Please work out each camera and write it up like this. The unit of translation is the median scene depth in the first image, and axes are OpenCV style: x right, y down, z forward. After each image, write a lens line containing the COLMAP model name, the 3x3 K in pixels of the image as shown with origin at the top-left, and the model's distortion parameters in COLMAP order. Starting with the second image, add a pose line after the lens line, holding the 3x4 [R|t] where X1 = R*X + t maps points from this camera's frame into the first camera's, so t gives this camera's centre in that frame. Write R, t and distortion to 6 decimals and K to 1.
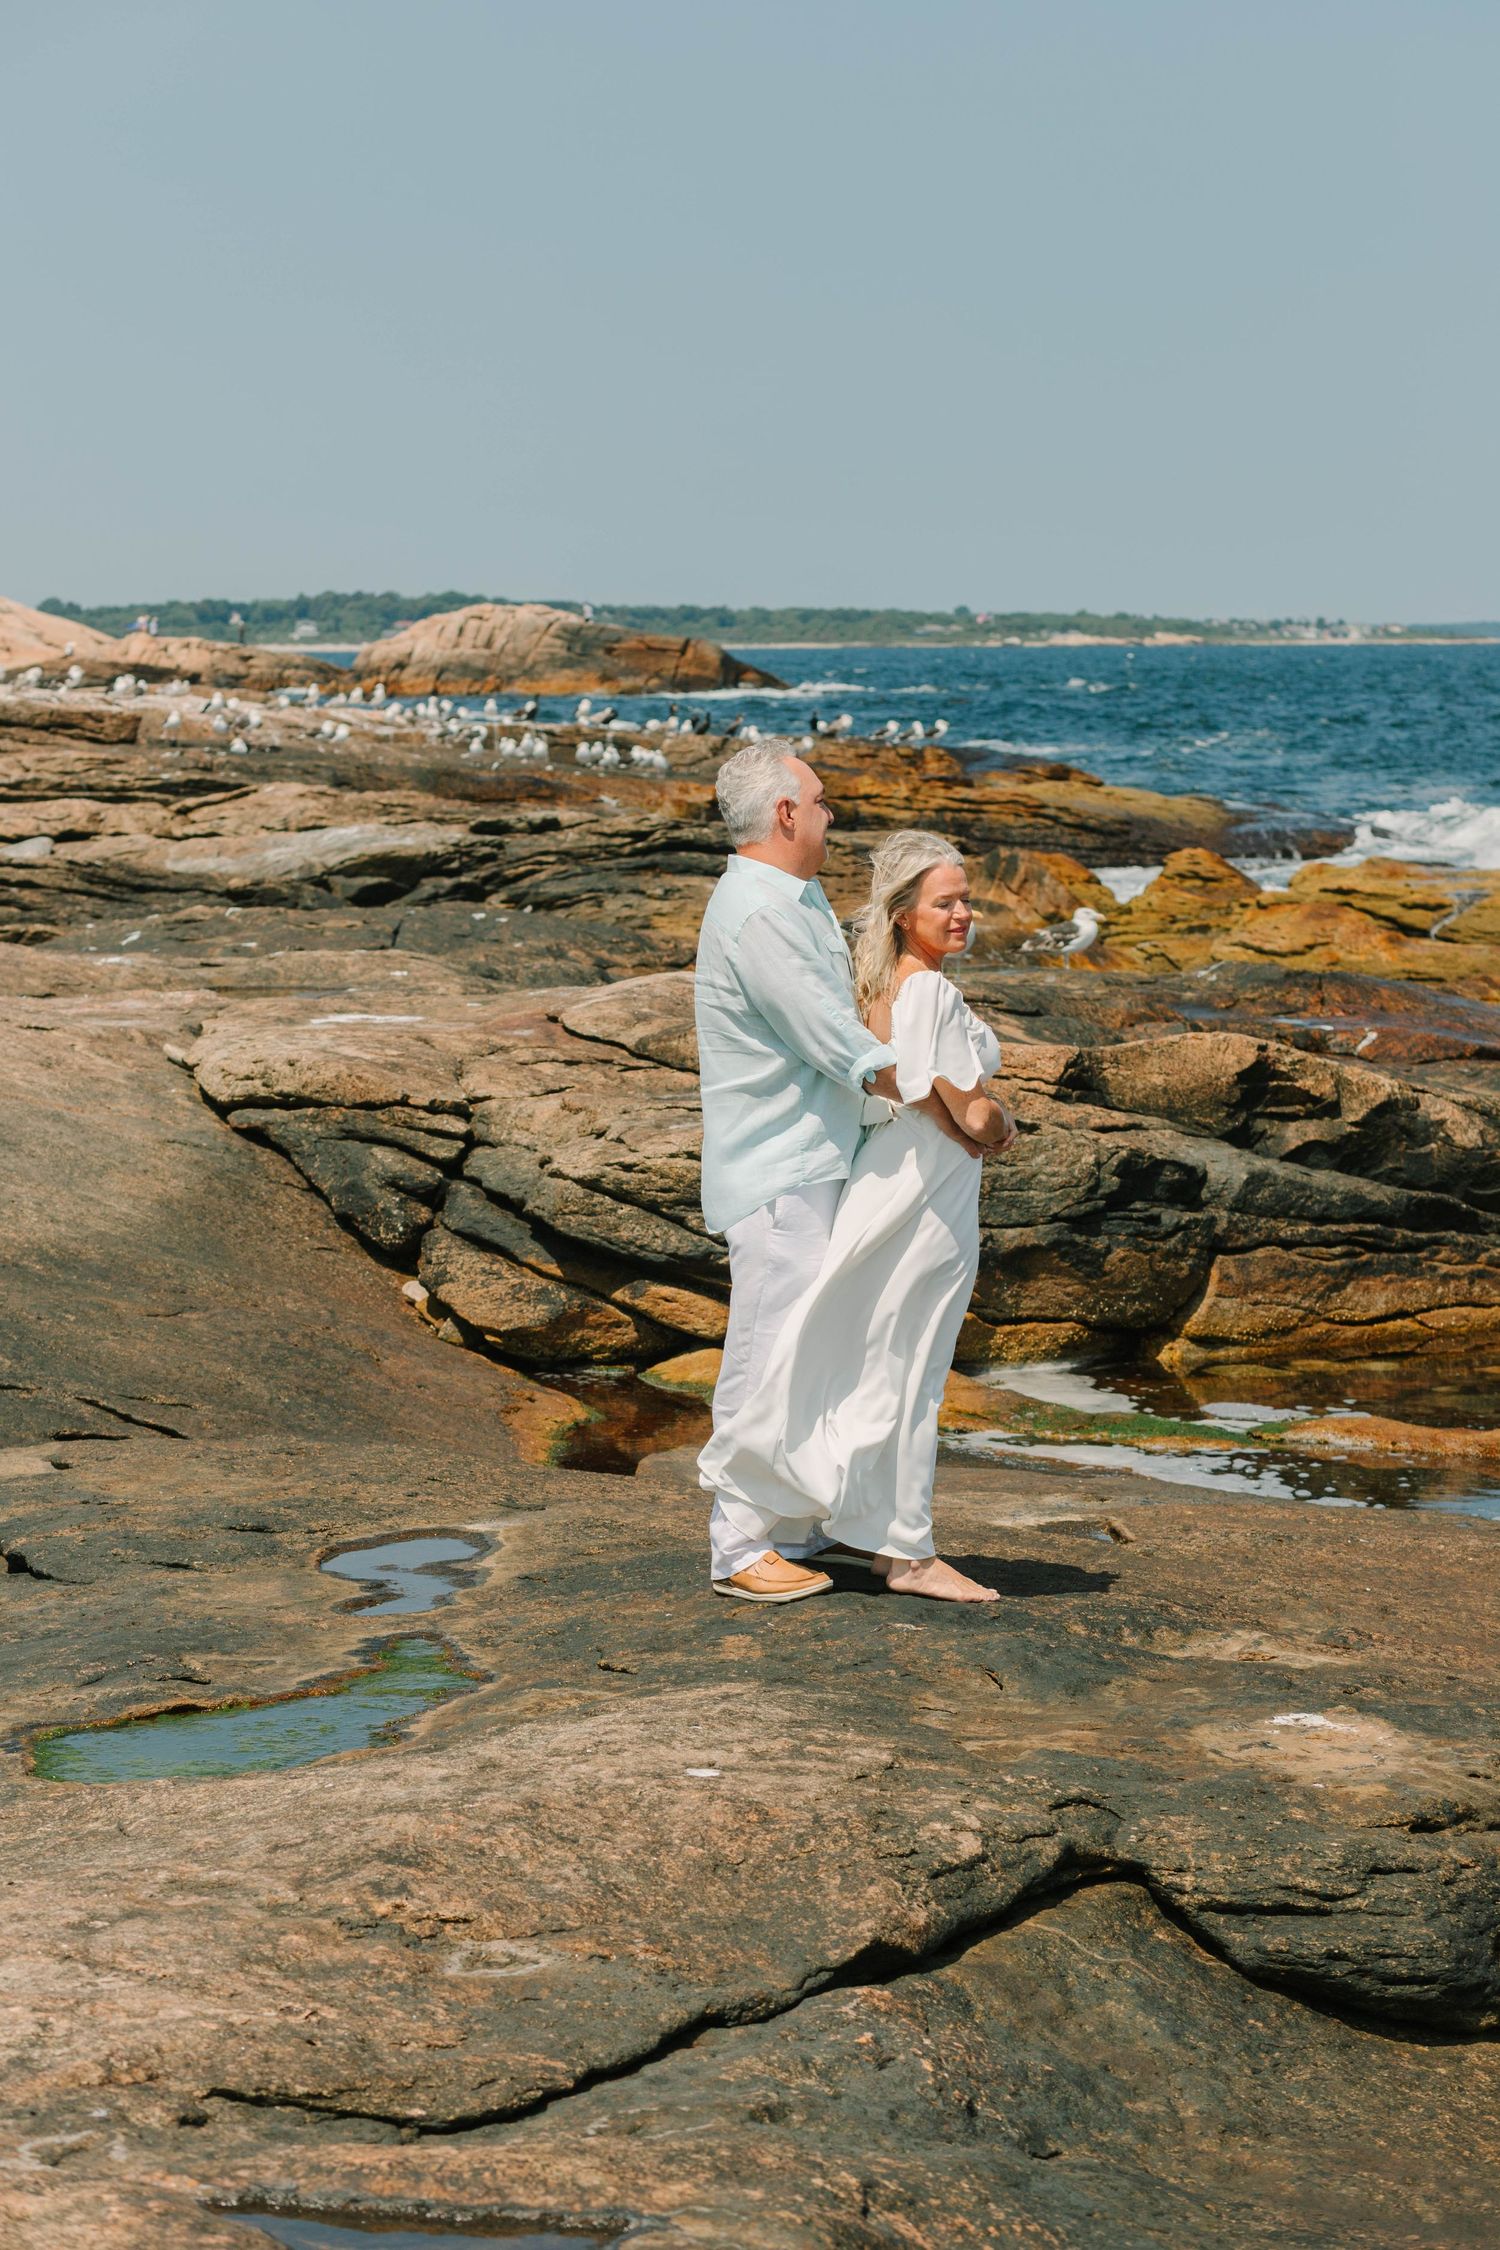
lens RADIAL K [[5651.3, 0, 750.0], [0, 5651.3, 1125.0], [0, 0, 1]] dist [-0.014578, -0.307098]
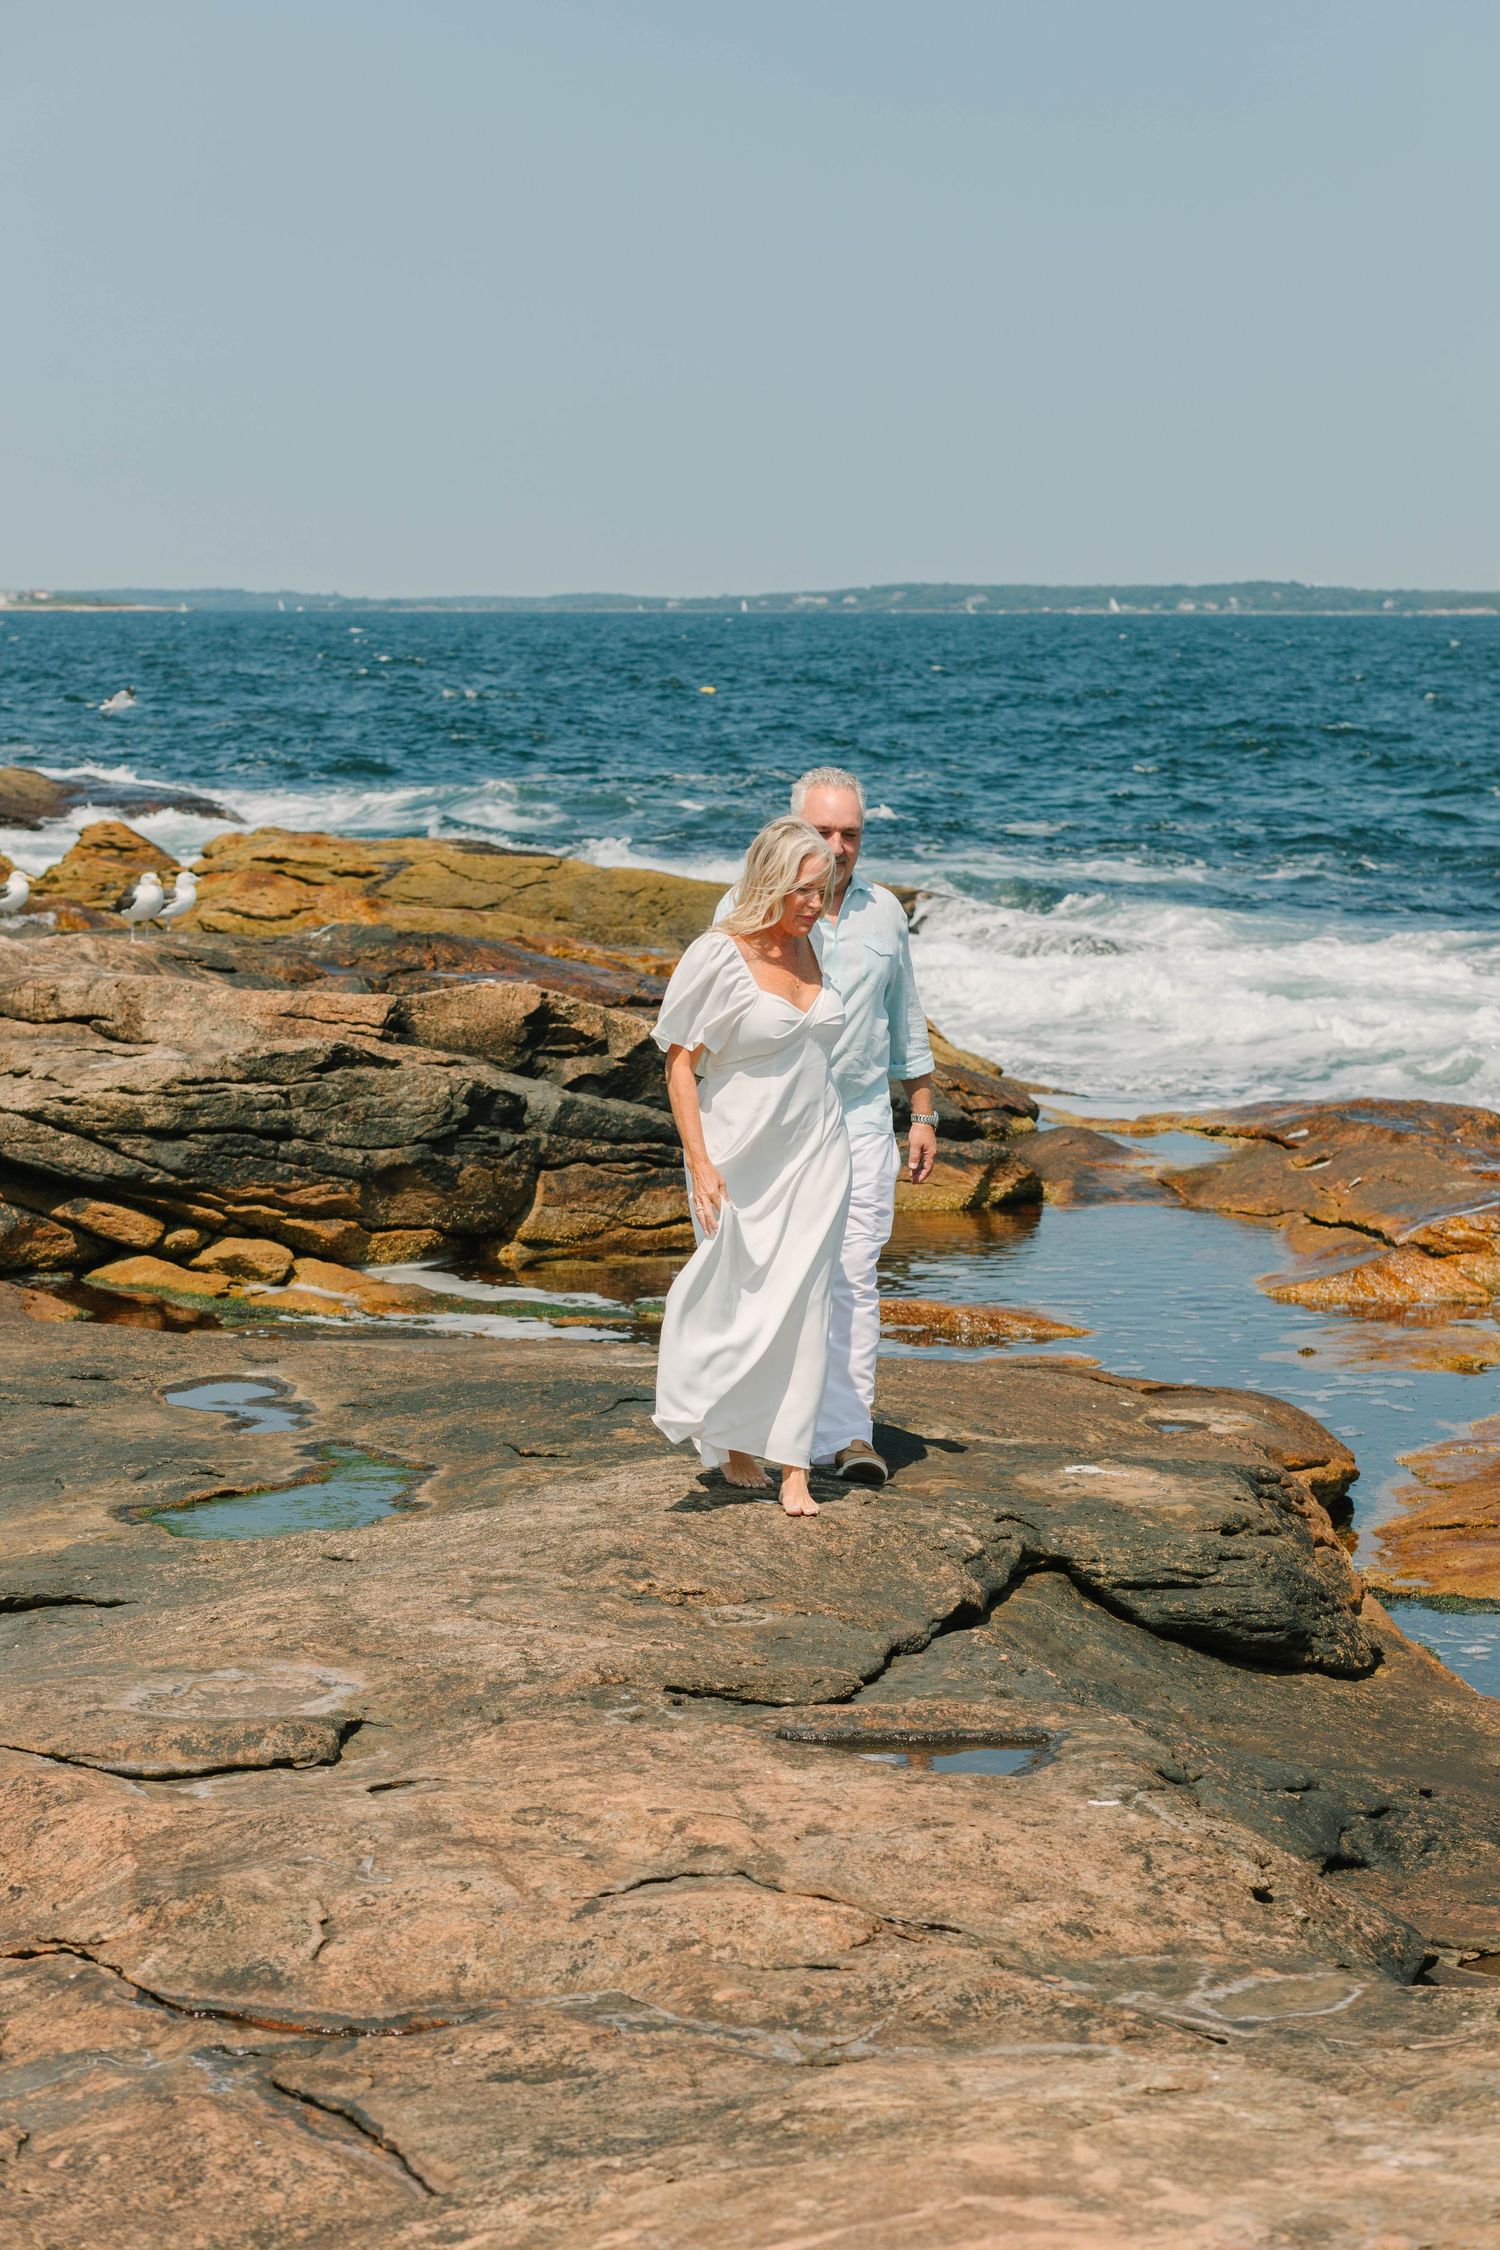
lens RADIAL K [[5661.3, 0, 918.9], [0, 5661.3, 996.2], [0, 0, 1]] dist [-0.011694, -0.184420]
pose [[0.964616, -0.008562, 0.263521, -0.144172], [0.013073, 0.999796, -0.015371, 0.005615], [-0.263336, 0.018272, 0.964531, -0.148567]]
